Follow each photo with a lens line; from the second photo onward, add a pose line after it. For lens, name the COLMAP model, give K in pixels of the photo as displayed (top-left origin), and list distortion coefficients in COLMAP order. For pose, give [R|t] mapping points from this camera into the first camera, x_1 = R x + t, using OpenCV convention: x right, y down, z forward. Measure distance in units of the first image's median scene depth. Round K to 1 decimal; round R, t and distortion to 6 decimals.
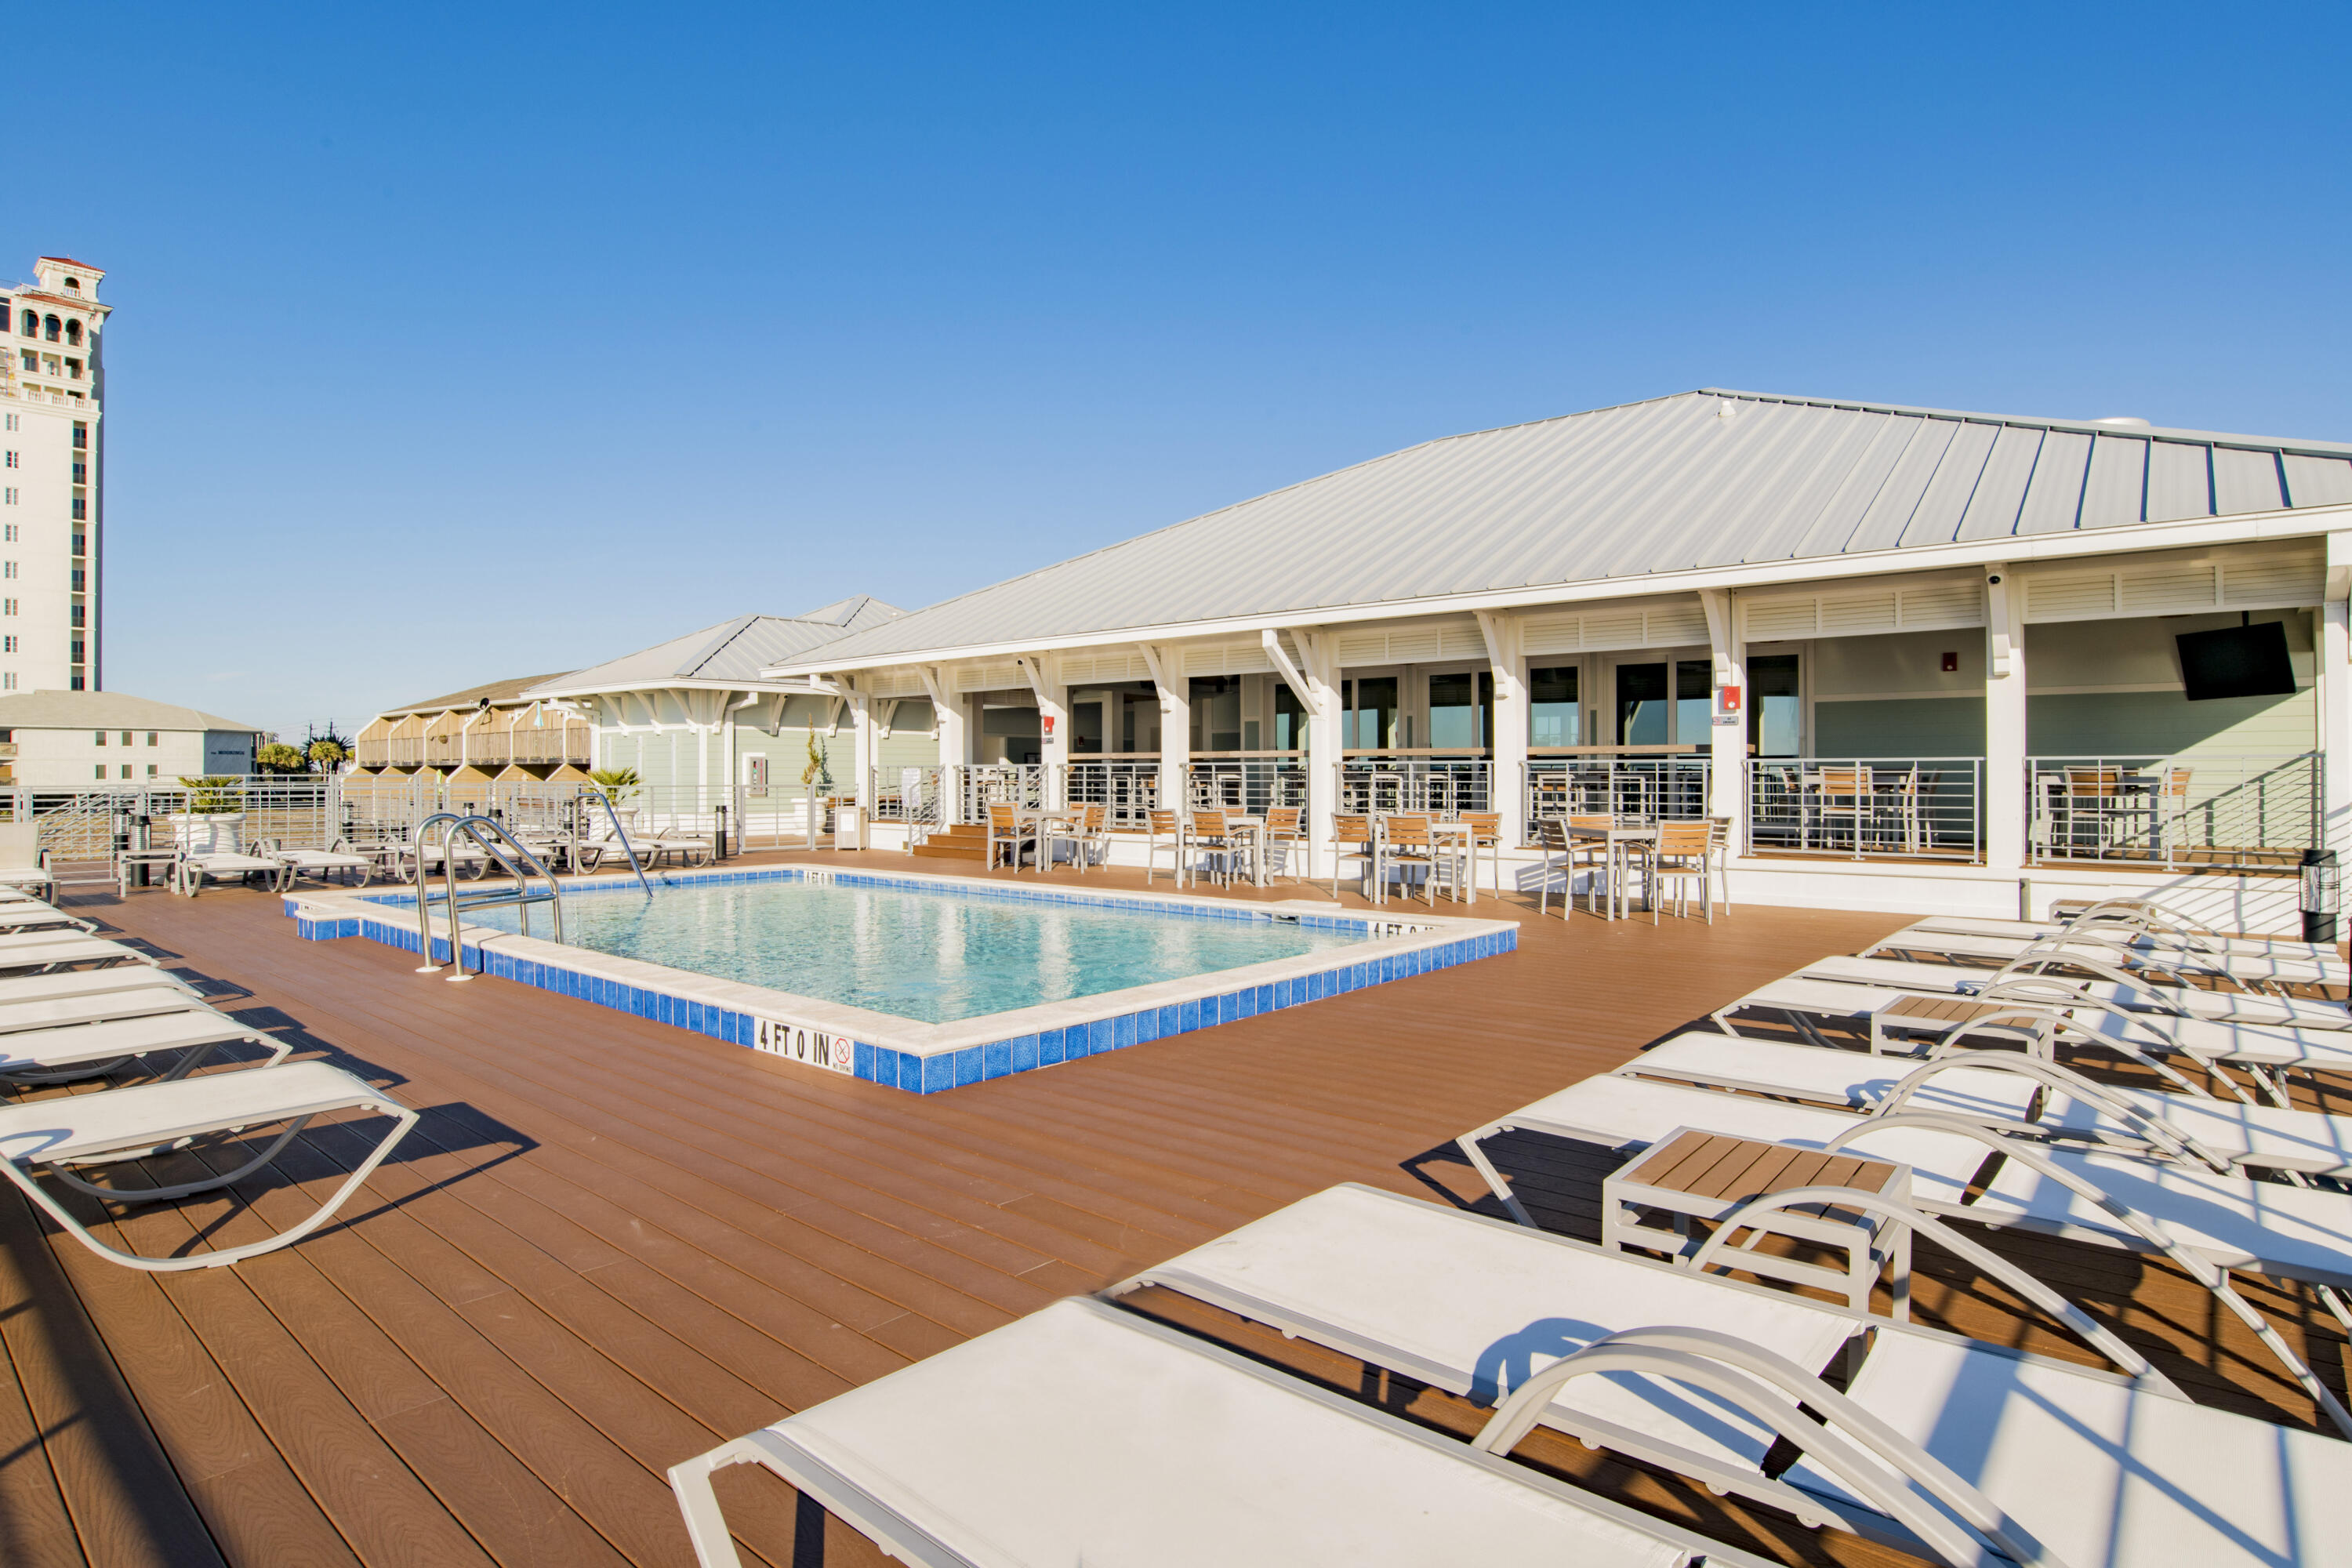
lens RADIAL K [[1201.1, 0, 1176.0], [0, 1201.1, 784.0], [0, 0, 1]] dist [-0.001947, -0.000765]
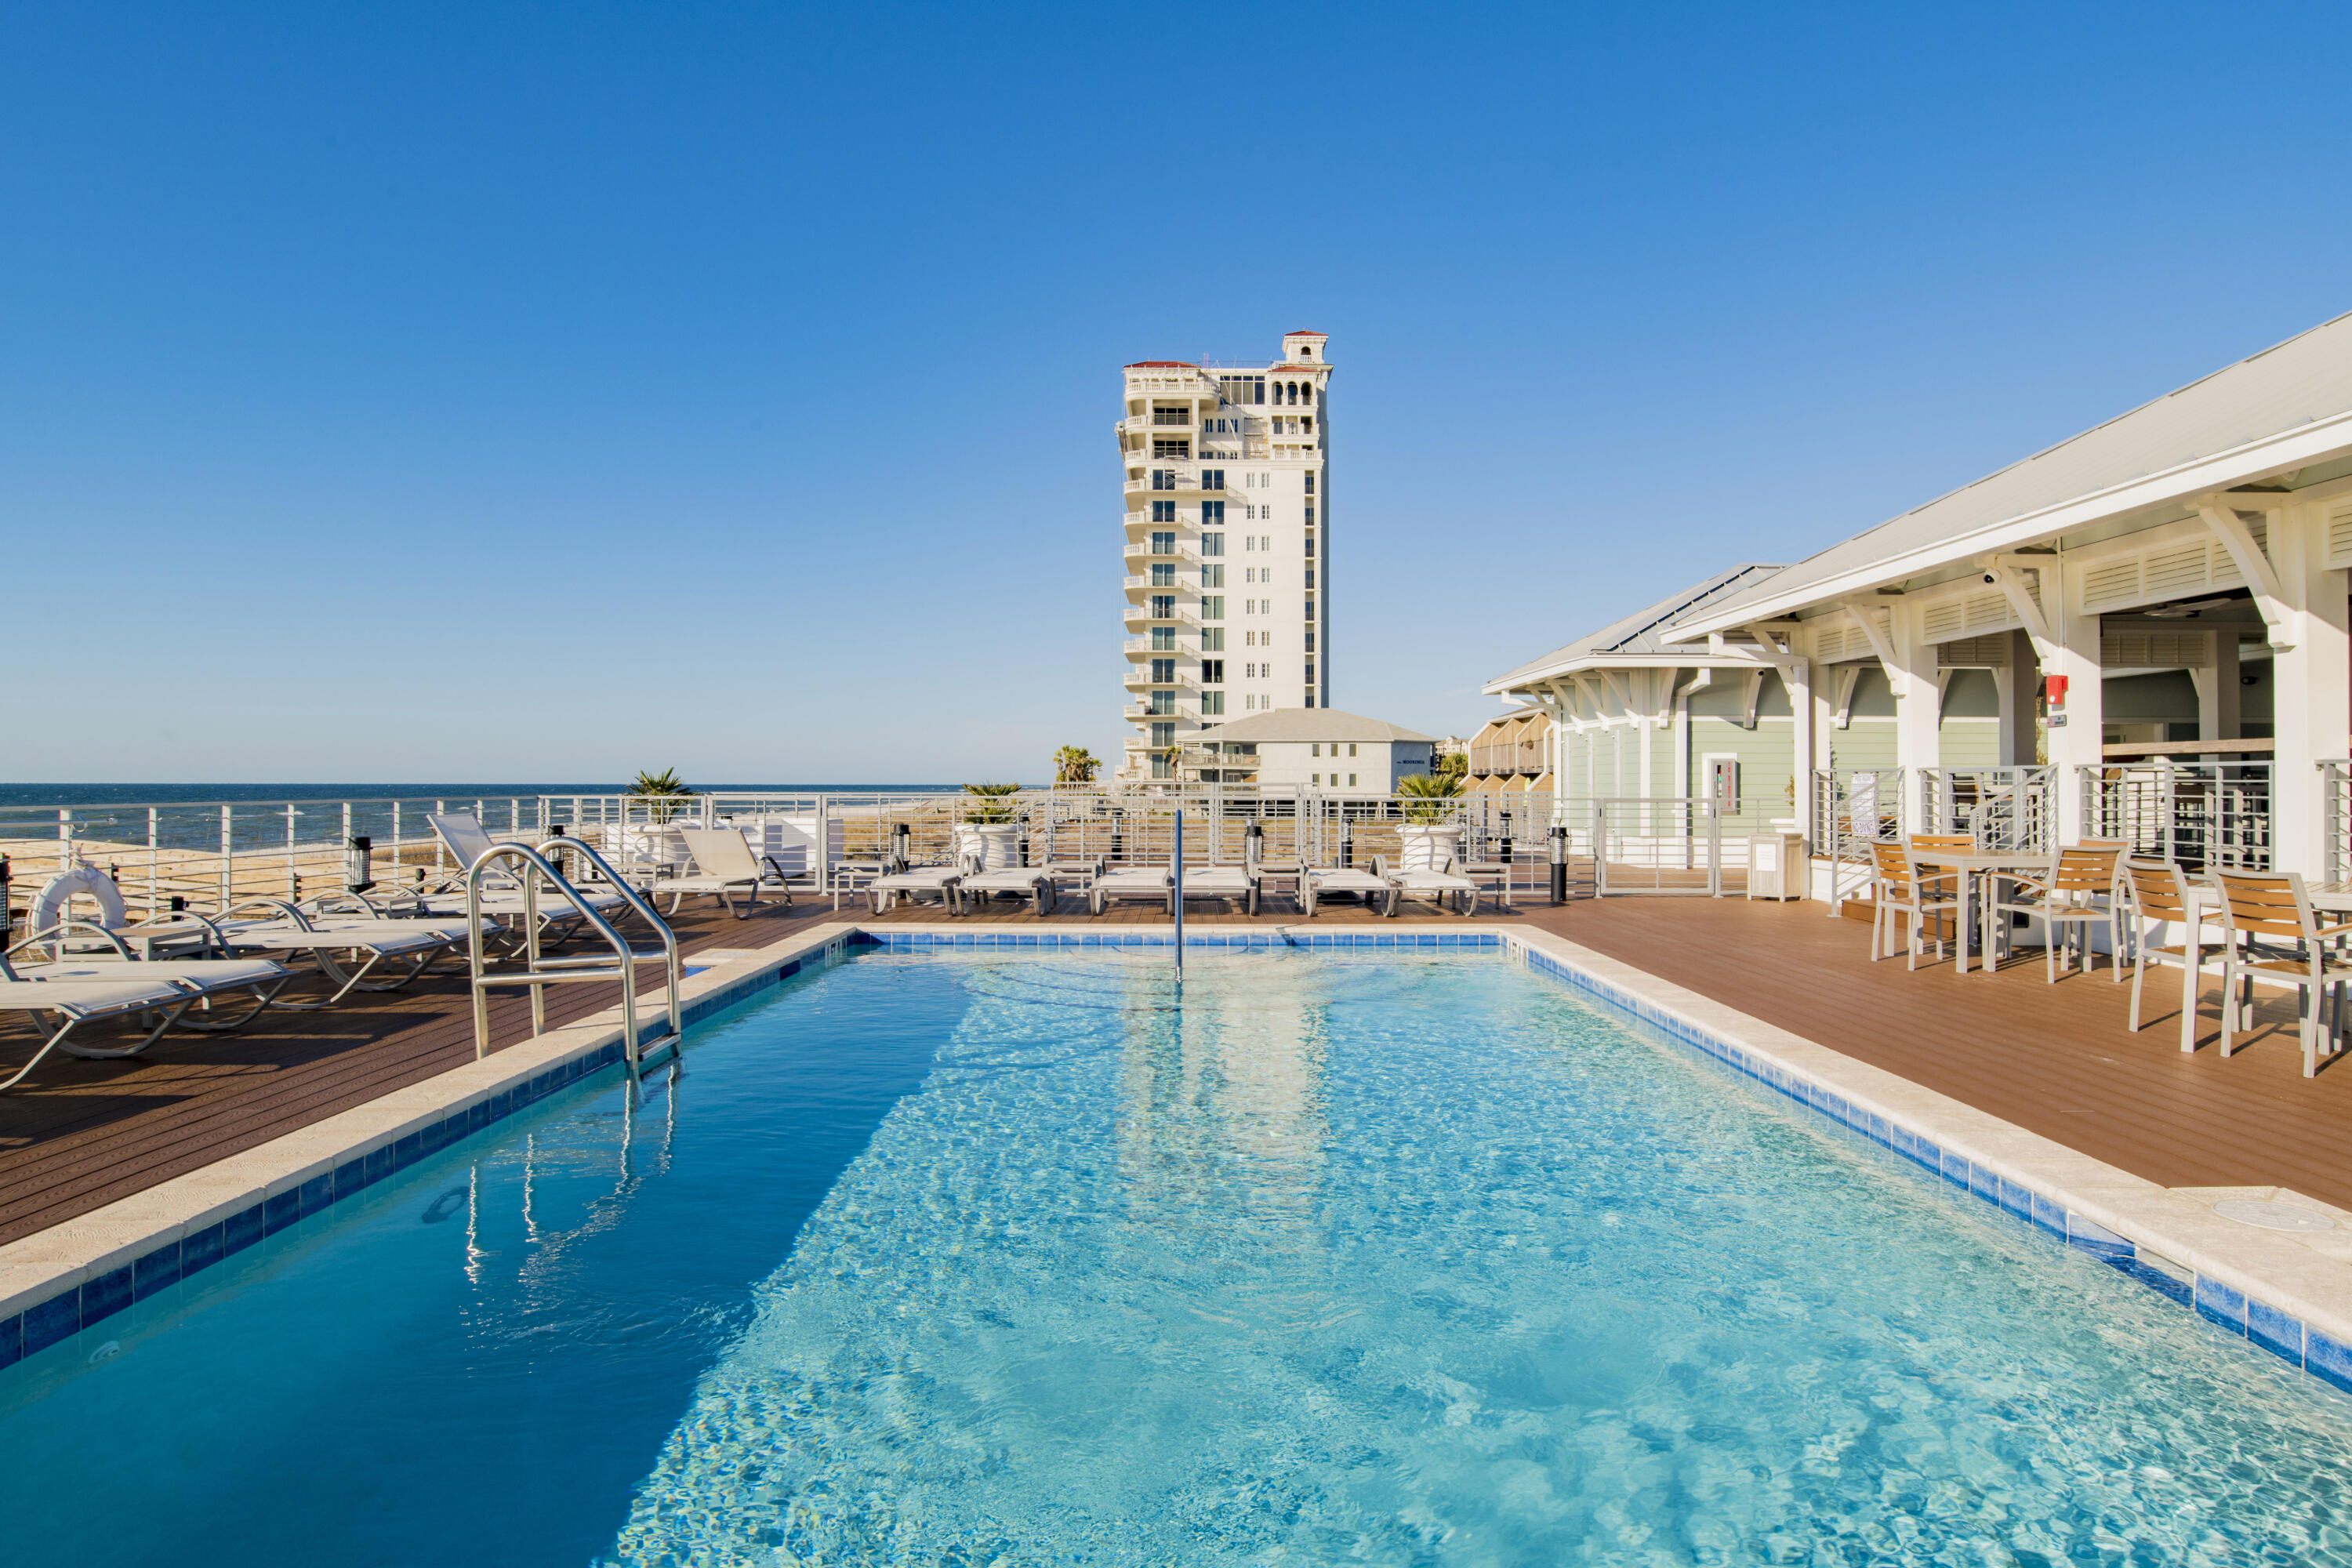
lens RADIAL K [[1434.3, 0, 1176.0], [0, 1434.3, 784.0], [0, 0, 1]] dist [-0.062922, -0.001780]
pose [[0.672609, 0.002647, -0.739993, 0.062495], [-0.008316, 0.999957, -0.003982, -0.001512], [0.739951, 0.008832, 0.672602, 0.193517]]
